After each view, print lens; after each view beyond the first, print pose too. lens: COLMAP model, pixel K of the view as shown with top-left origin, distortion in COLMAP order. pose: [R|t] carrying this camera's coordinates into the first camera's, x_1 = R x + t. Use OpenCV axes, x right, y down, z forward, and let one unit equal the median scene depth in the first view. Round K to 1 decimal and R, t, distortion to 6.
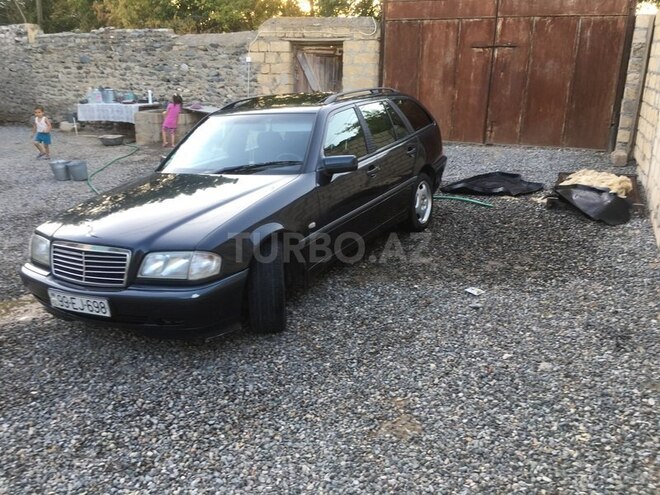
lens RADIAL K [[587.9, 0, 330.0], [0, 587.9, 247.5], [0, 0, 1]] dist [0.094101, -0.144691]
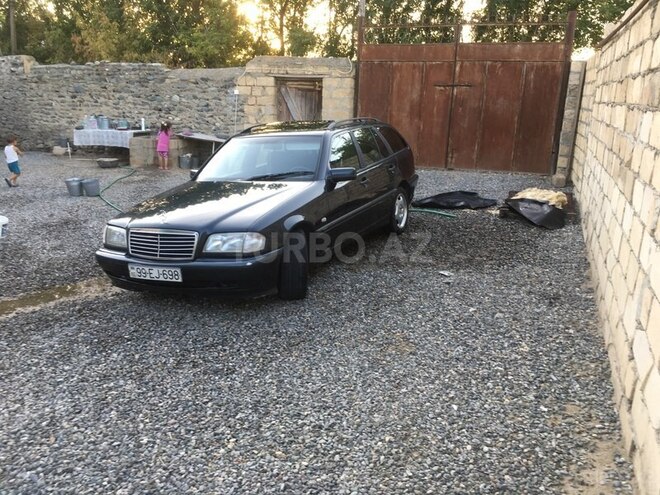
lens RADIAL K [[587.9, 0, 330.0], [0, 587.9, 247.5], [0, 0, 1]] dist [0.094101, -0.144691]
pose [[0.997718, -0.000084, 0.067525, -0.073154], [0.003553, 0.998679, -0.051256, 0.063273], [-0.067431, 0.051379, 0.996400, -0.208367]]
